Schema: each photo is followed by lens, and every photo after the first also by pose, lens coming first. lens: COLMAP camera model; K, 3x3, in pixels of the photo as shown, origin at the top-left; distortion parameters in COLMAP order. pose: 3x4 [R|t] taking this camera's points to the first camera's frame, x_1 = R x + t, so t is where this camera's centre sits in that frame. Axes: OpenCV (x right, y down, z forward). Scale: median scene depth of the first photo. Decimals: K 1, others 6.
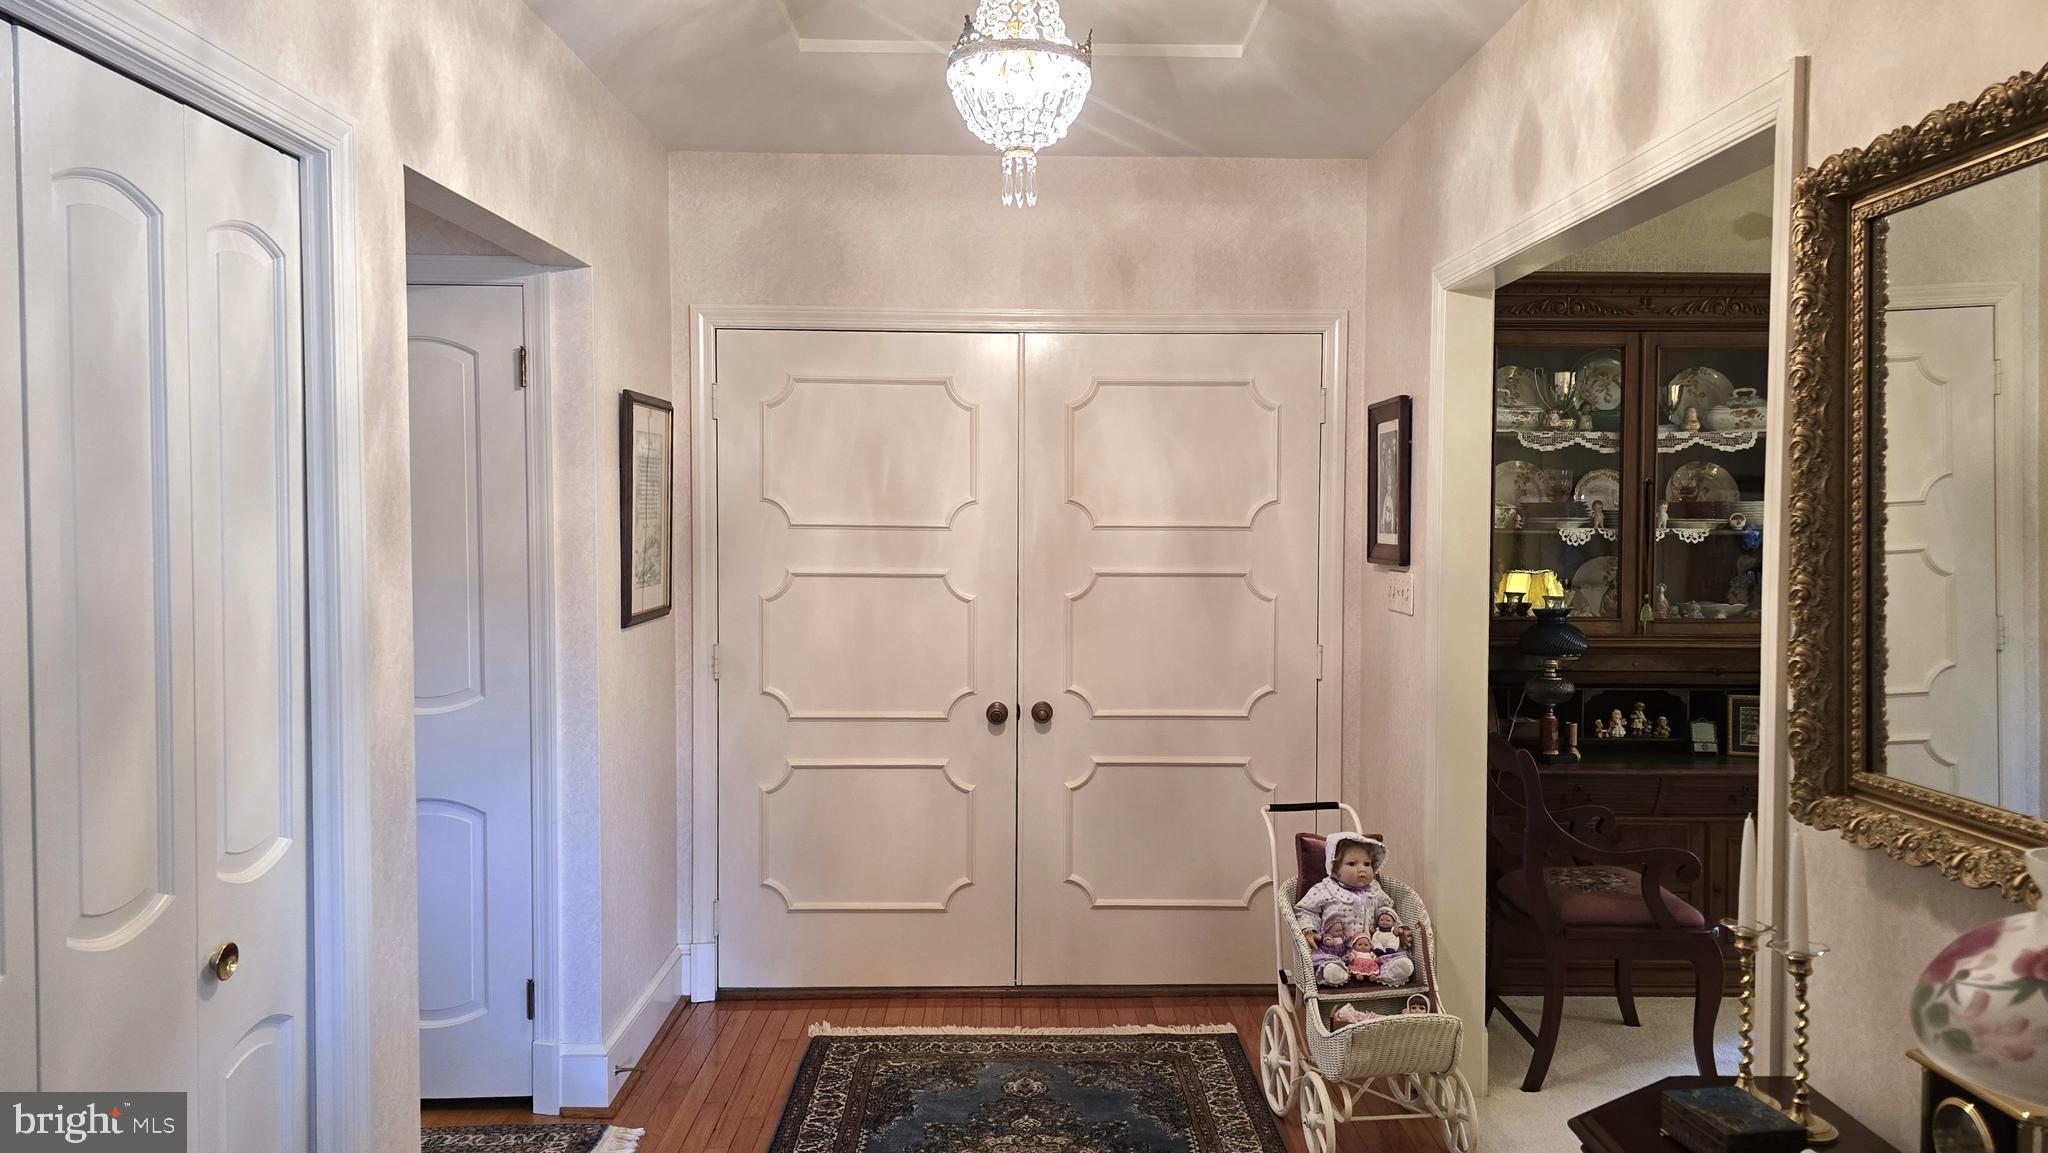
lens RADIAL K [[1468.3, 0, 1028.1], [0, 1468.3, 570.0], [0, 0, 1]] dist [0.055778, 0.002124]
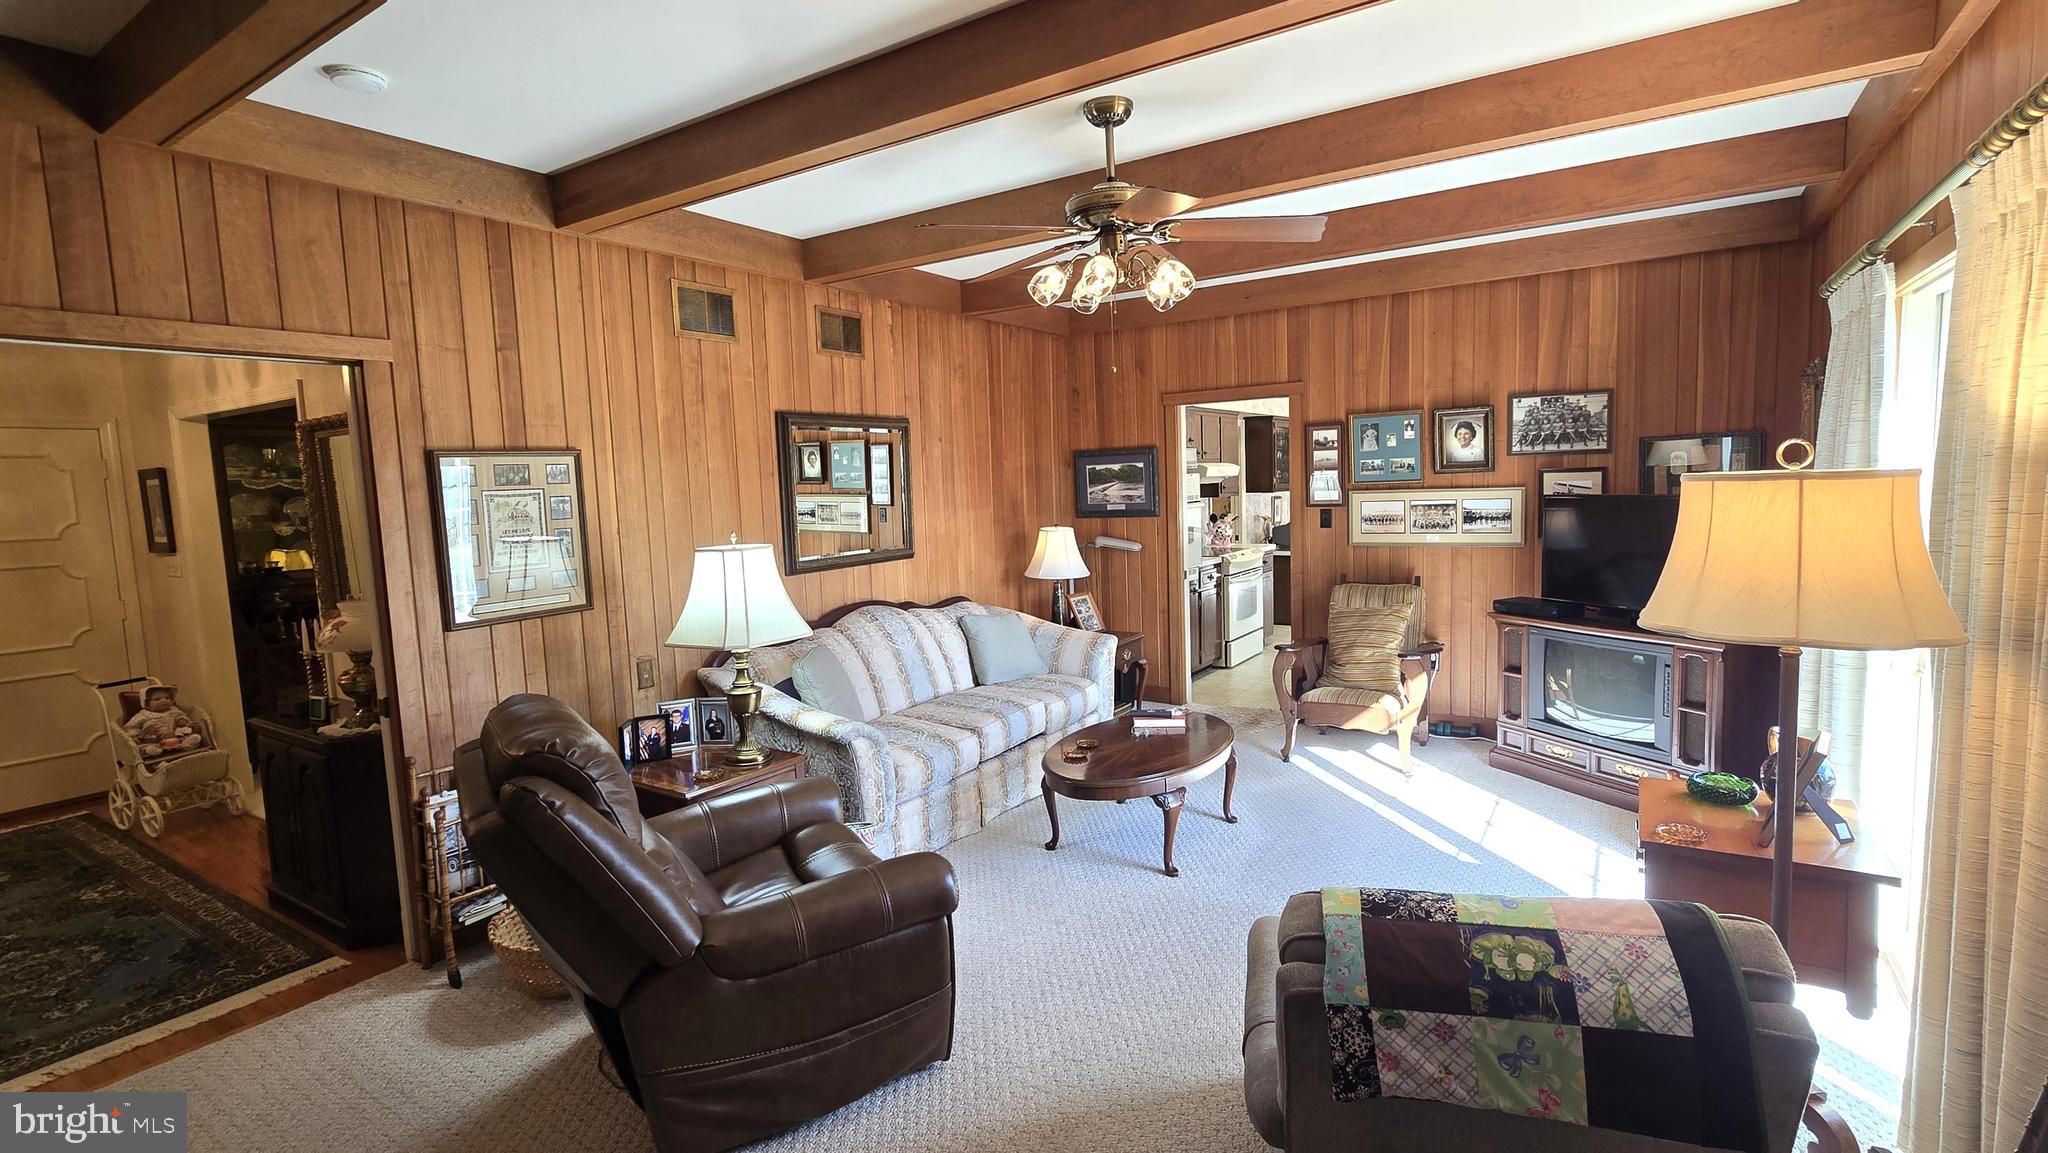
lens RADIAL K [[946.2, 0, 1032.9], [0, 946.2, 573.0], [0, 0, 1]] dist [-0.001853, 0.001538]
pose [[0.564144, -0.103844, 0.819120, -0.147696], [0.069874, 0.994505, 0.077955, 0.006425], [-0.822714, 0.013258, 0.568300, -0.725004]]
